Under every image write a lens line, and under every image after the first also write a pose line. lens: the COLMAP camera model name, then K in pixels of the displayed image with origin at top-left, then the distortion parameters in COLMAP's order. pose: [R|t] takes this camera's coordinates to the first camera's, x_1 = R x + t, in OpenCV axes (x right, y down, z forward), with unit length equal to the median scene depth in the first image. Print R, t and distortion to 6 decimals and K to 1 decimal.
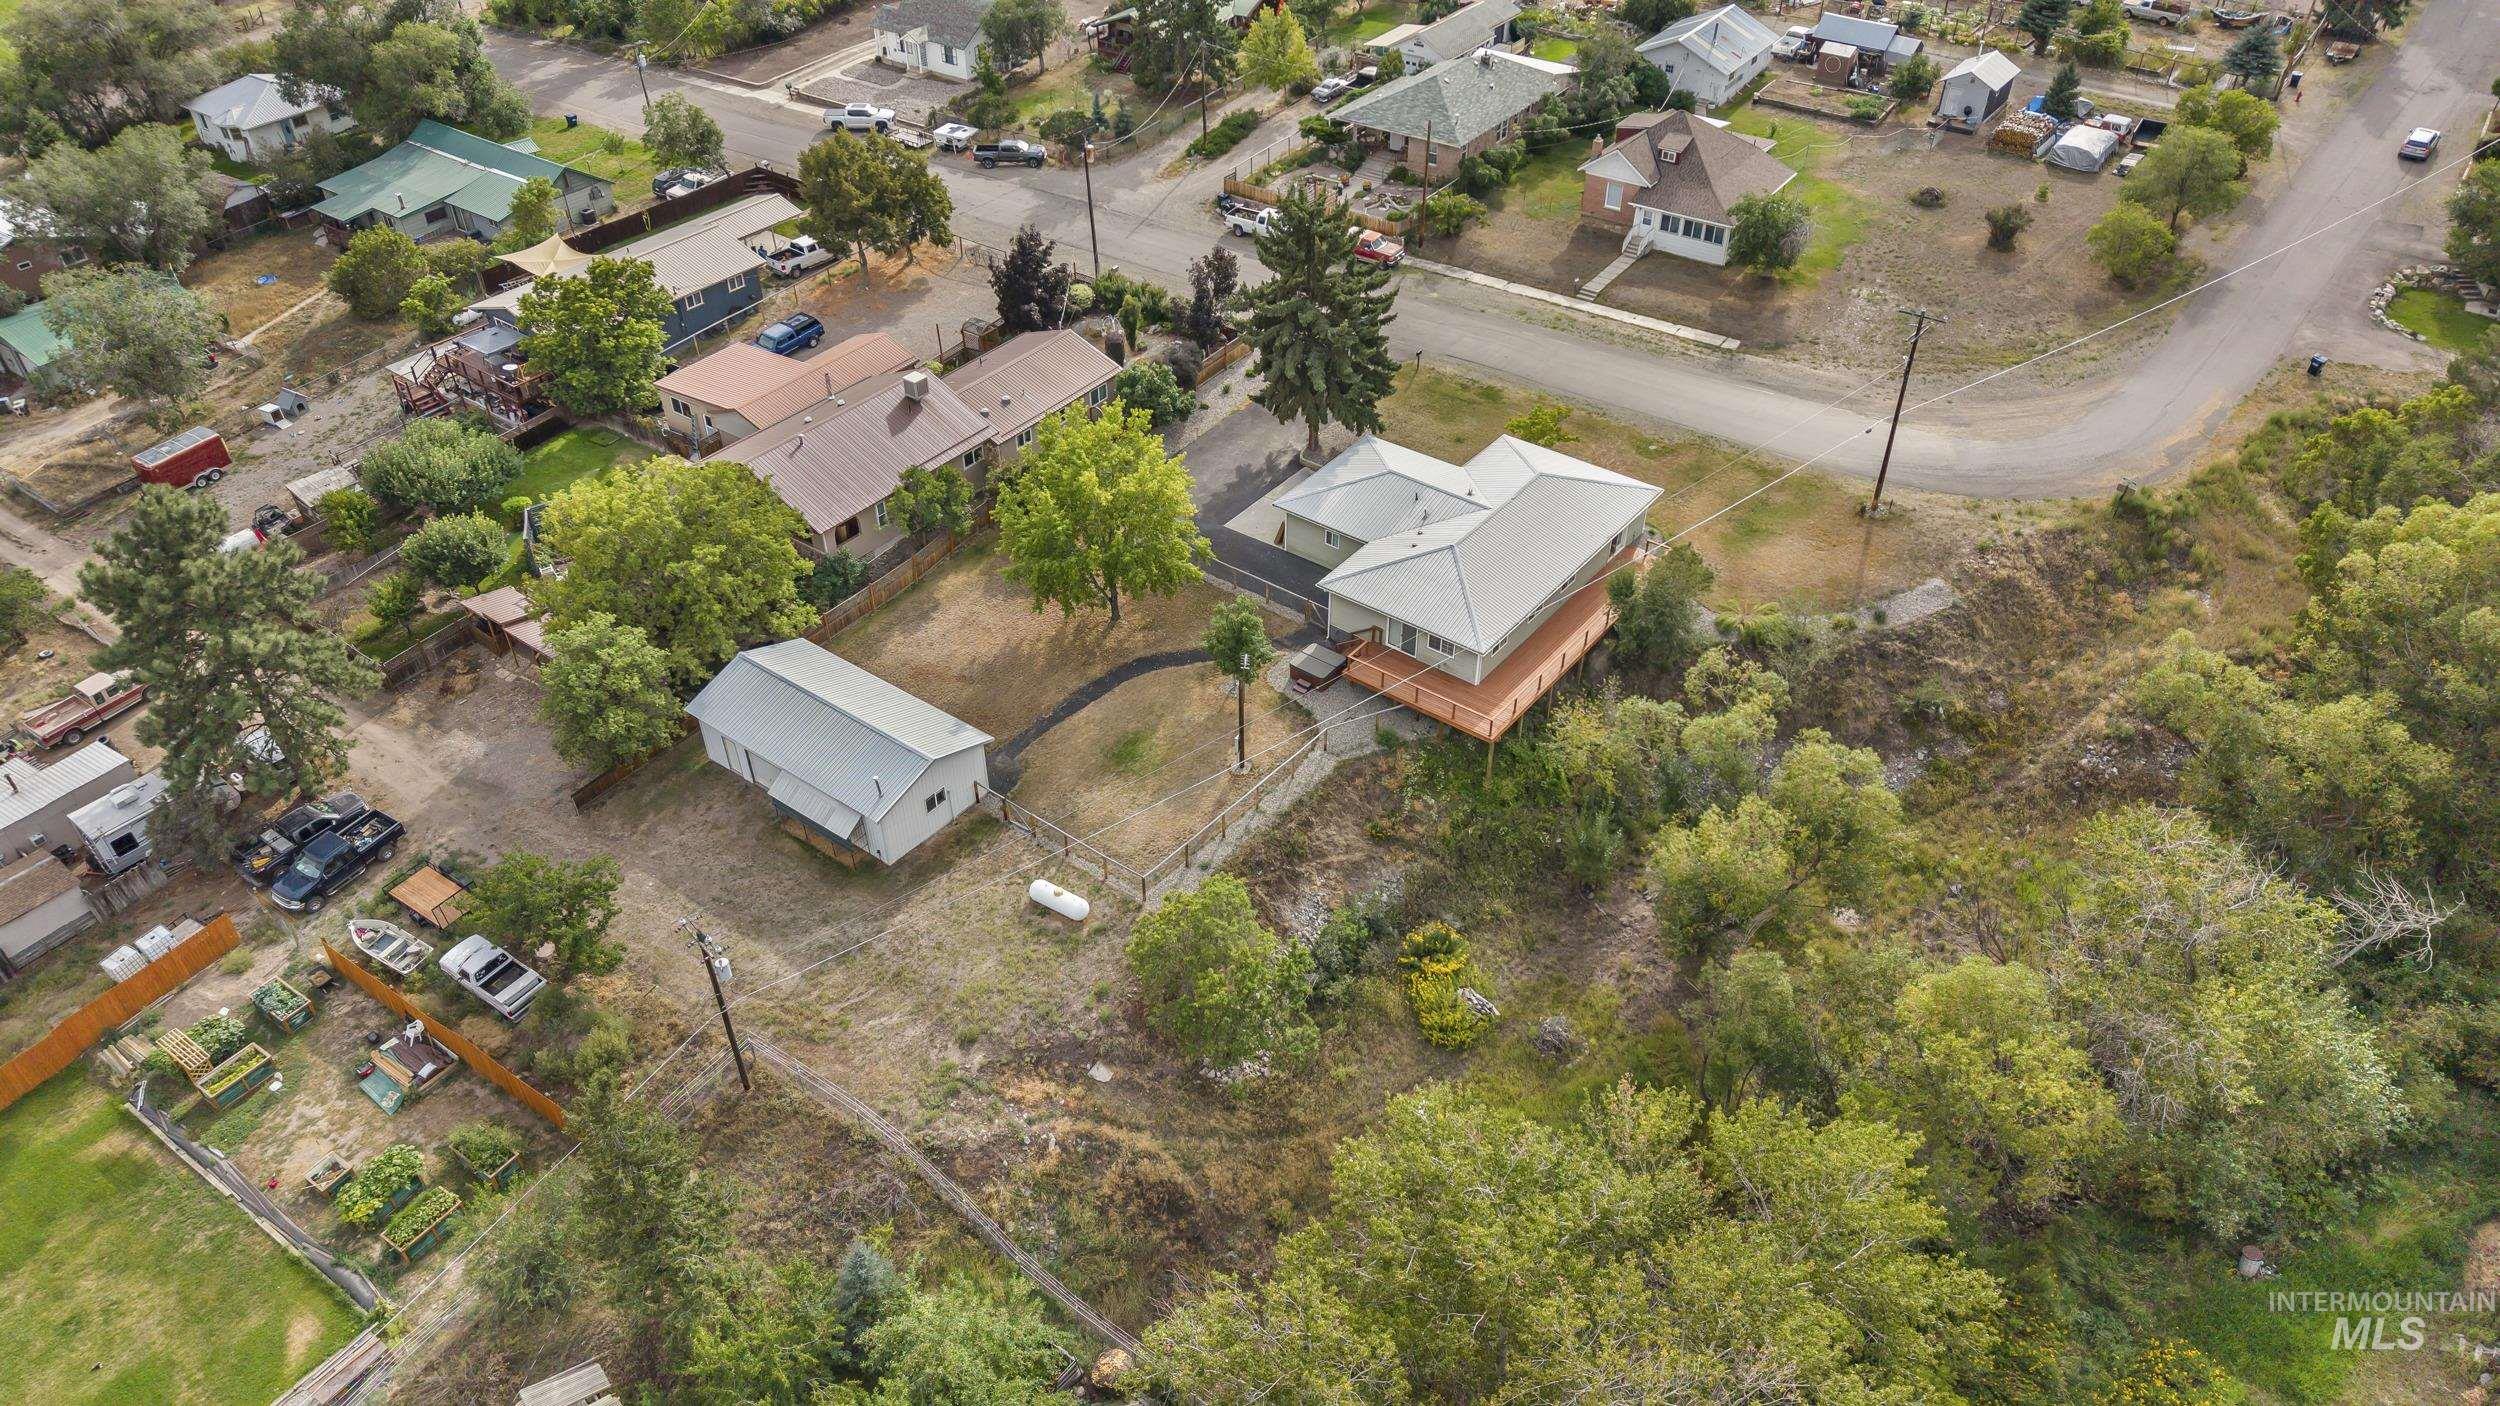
lens RADIAL K [[1674.3, 0, 1250.0], [0, 1674.3, 703.0], [0, 0, 1]] dist [0.025674, -0.028710]
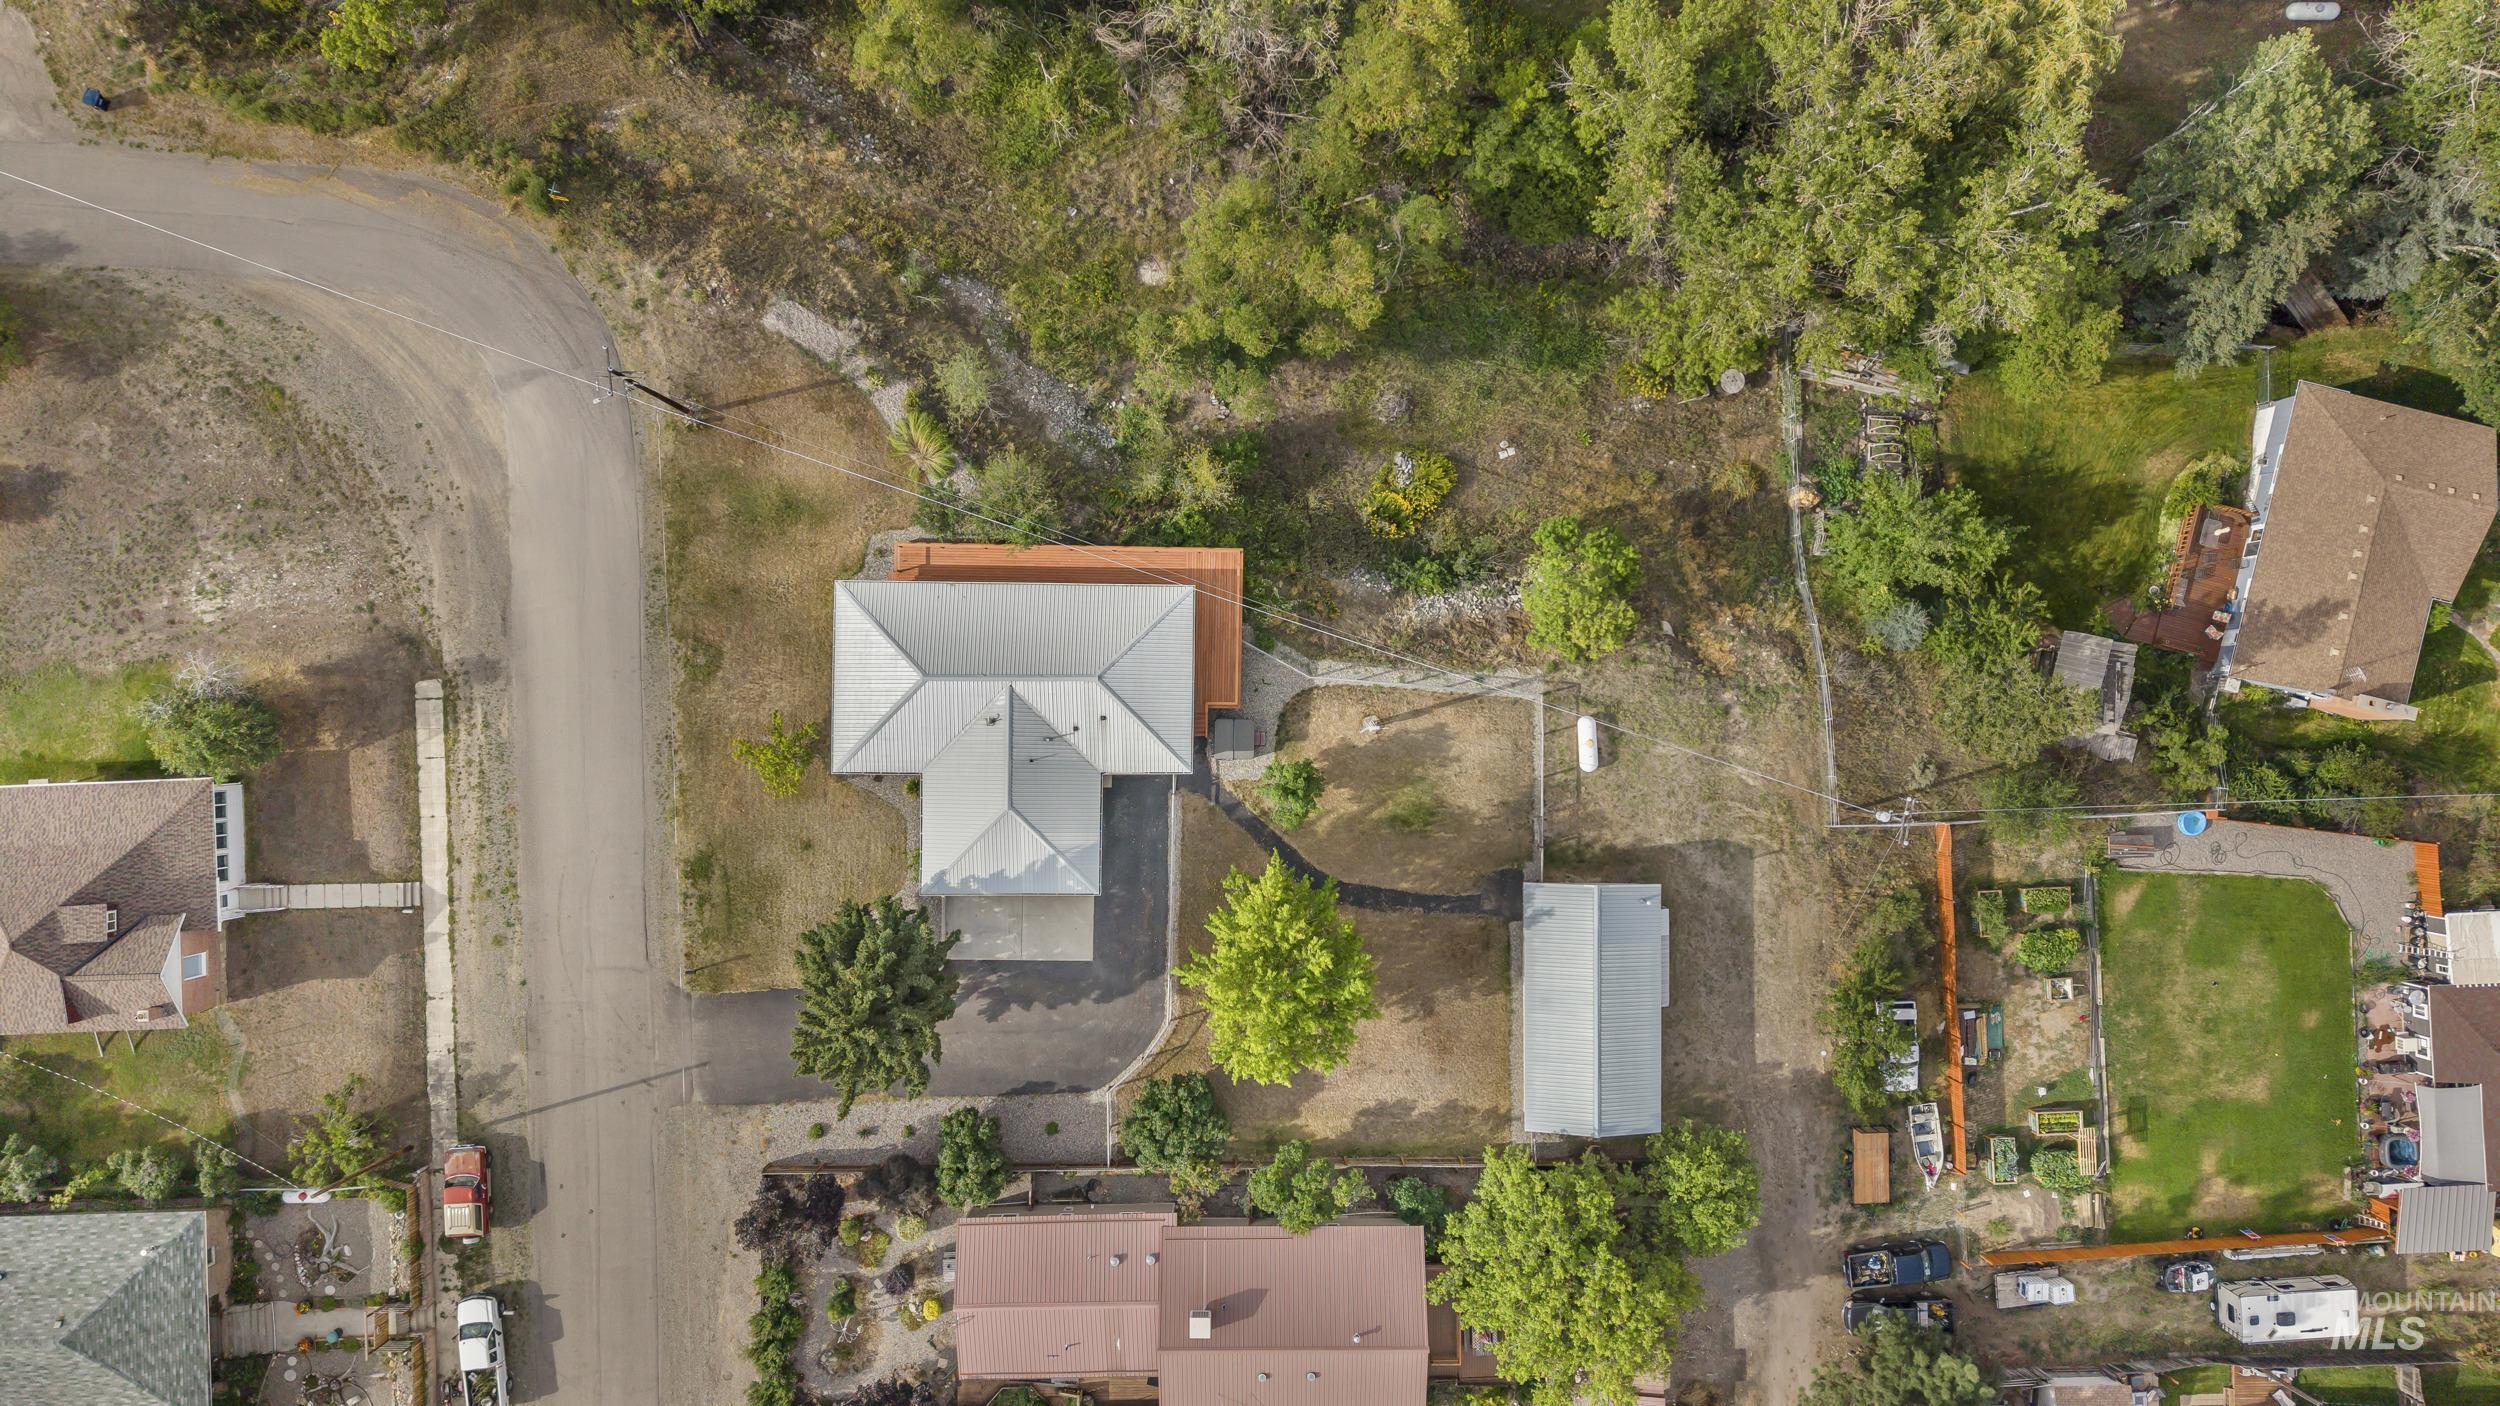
lens RADIAL K [[1667.2, 0, 1250.0], [0, 1667.2, 703.0], [0, 0, 1]] dist [0.018037, -0.010854]
pose [[-0.599574, -0.800262, 0.009585, 0.033004], [0.498743, -0.364249, 0.786497, -0.637349], [-0.625913, 0.476343, 0.617519, 0.242445]]
